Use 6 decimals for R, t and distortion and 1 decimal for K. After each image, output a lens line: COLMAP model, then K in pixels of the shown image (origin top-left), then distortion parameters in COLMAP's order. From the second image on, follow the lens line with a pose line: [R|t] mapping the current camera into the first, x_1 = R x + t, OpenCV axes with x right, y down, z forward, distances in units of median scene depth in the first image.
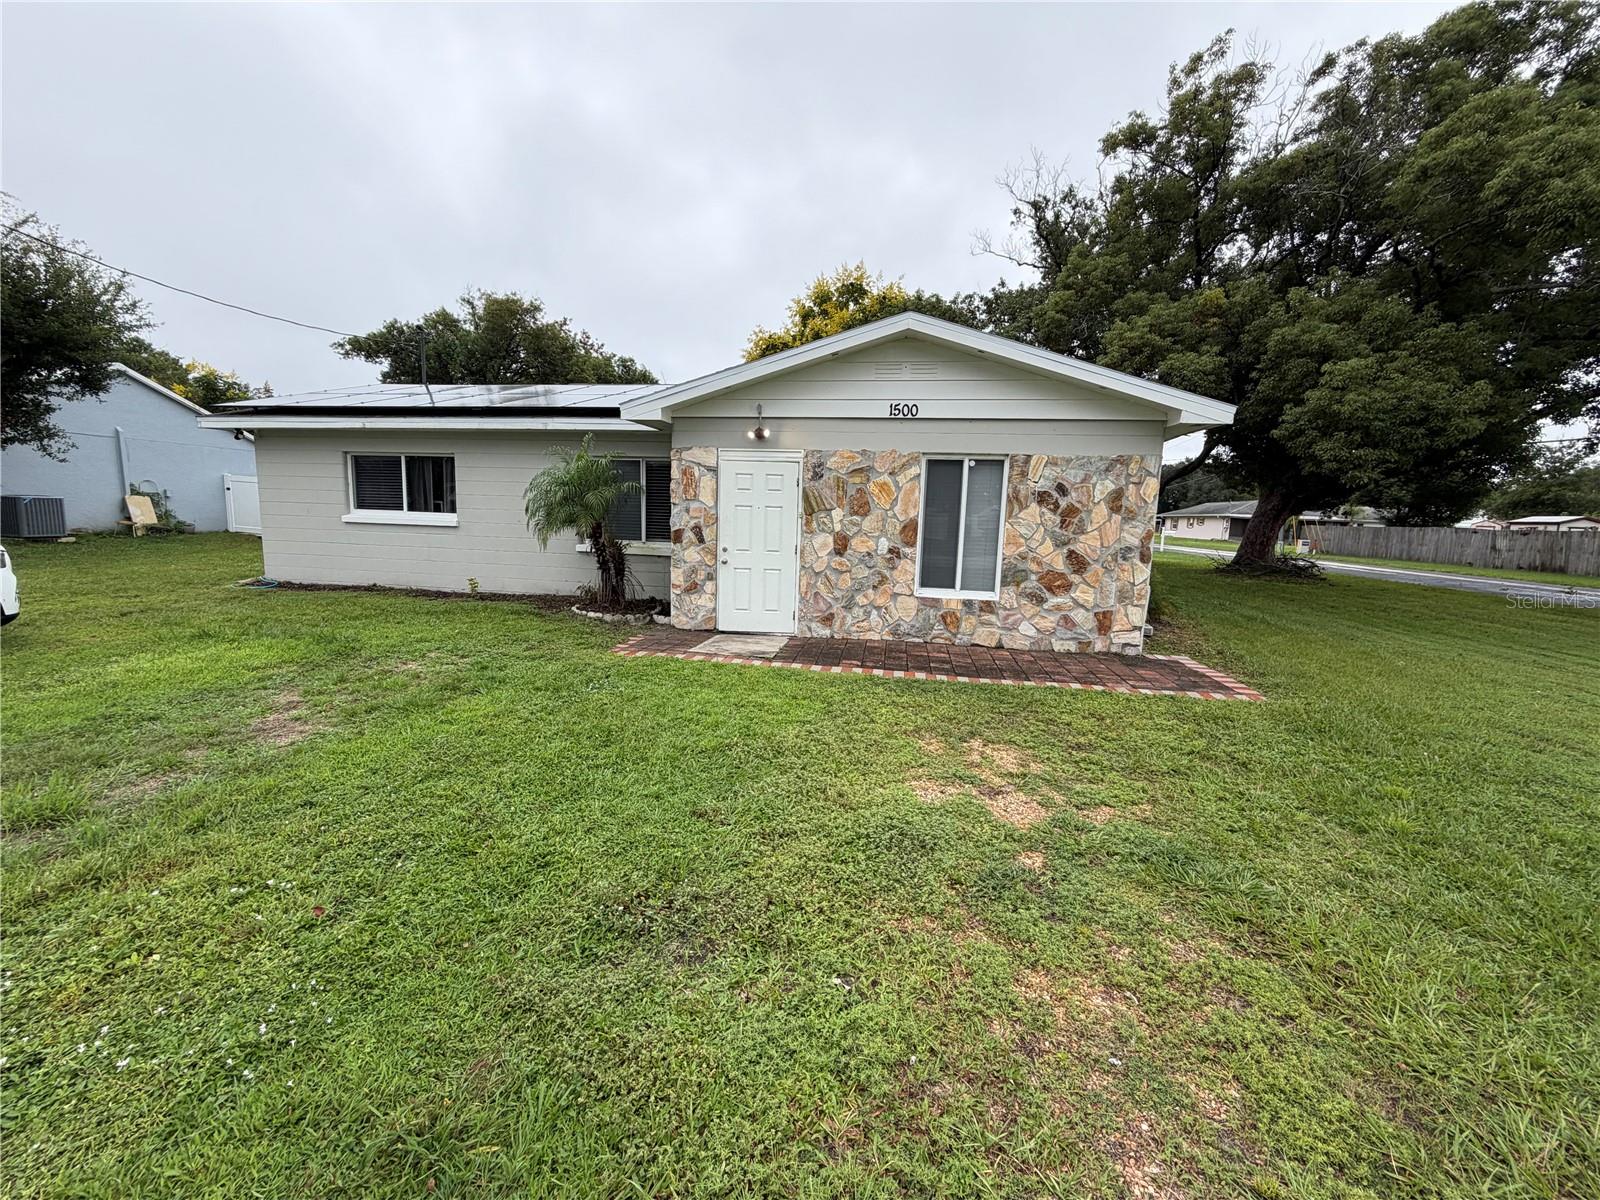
lens RADIAL K [[637.7, 0, 802.6], [0, 637.7, 603.3], [0, 0, 1]] dist [-0.000750, 0.000060]
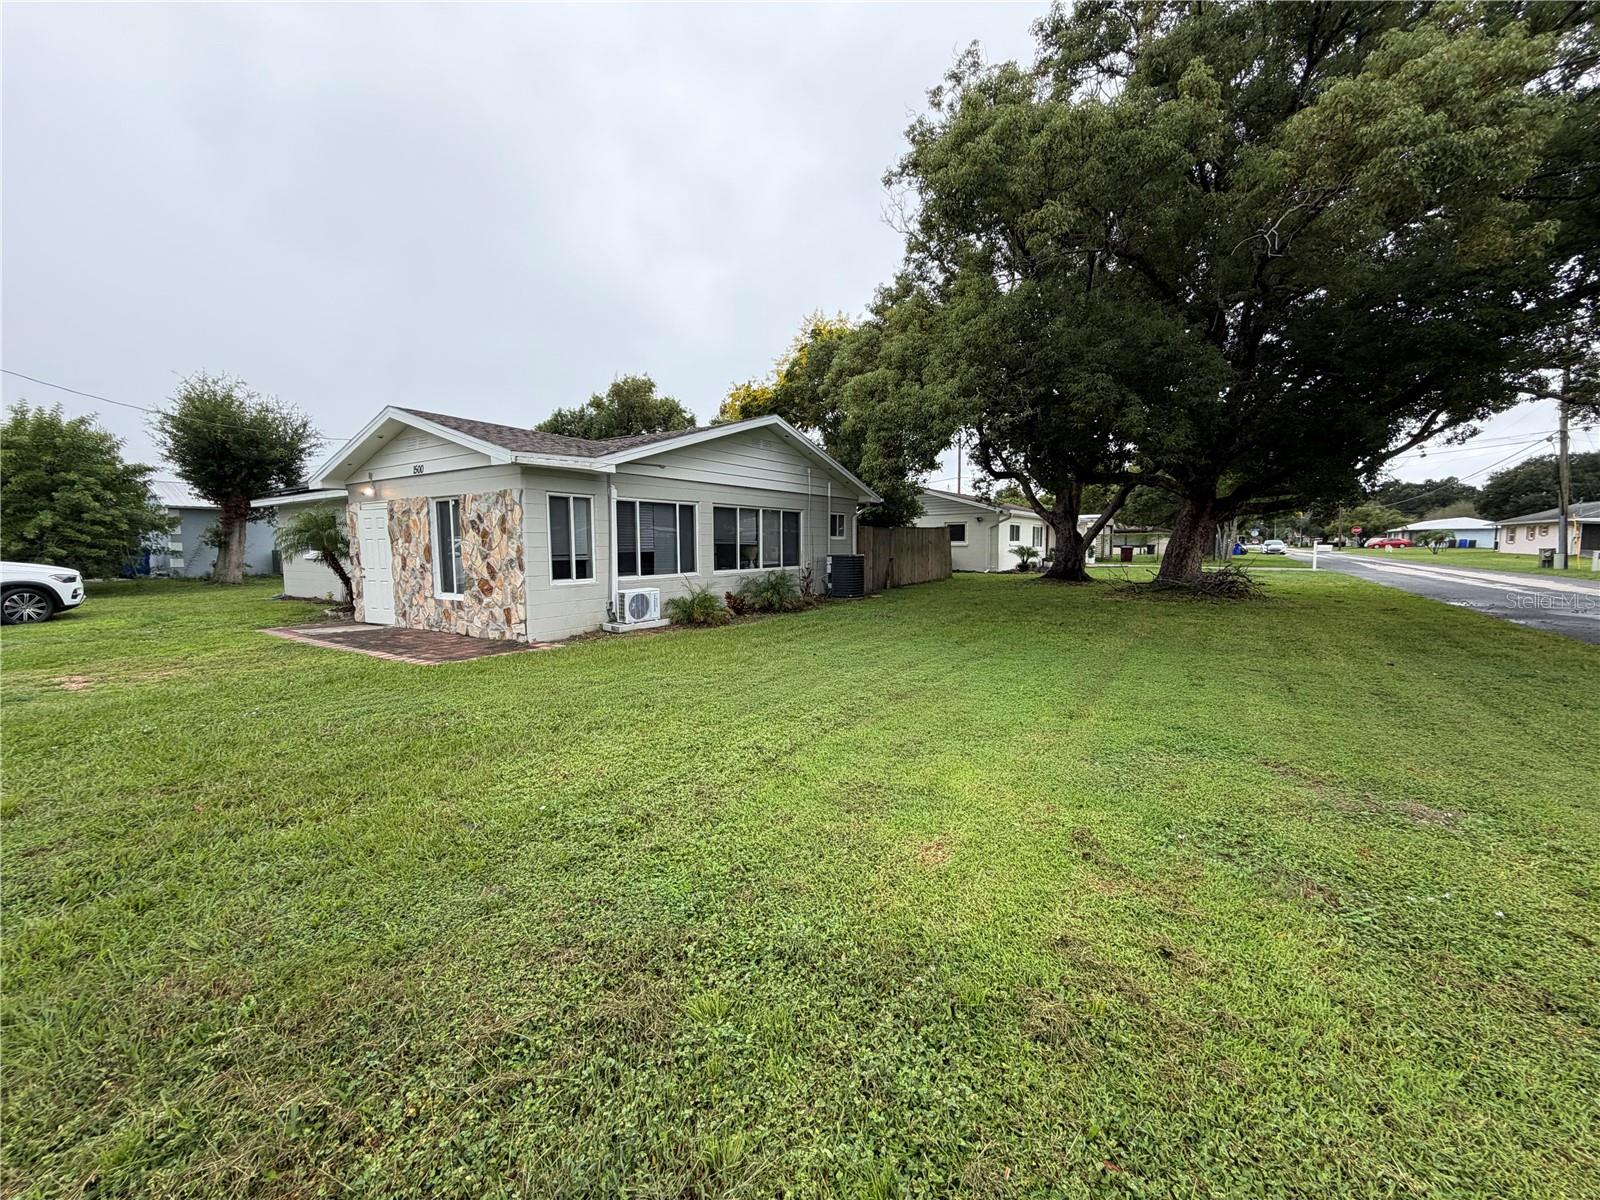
lens RADIAL K [[637.7, 0, 806.9], [0, 637.7, 604.2], [0, 0, 1]] dist [-0.000750, 0.000060]
pose [[0.912449, 0.001141, -0.409189, 1.609378], [-0.021100, 0.998797, -0.044264, 0.050254], [0.408646, 0.049023, 0.911375, 0.058001]]
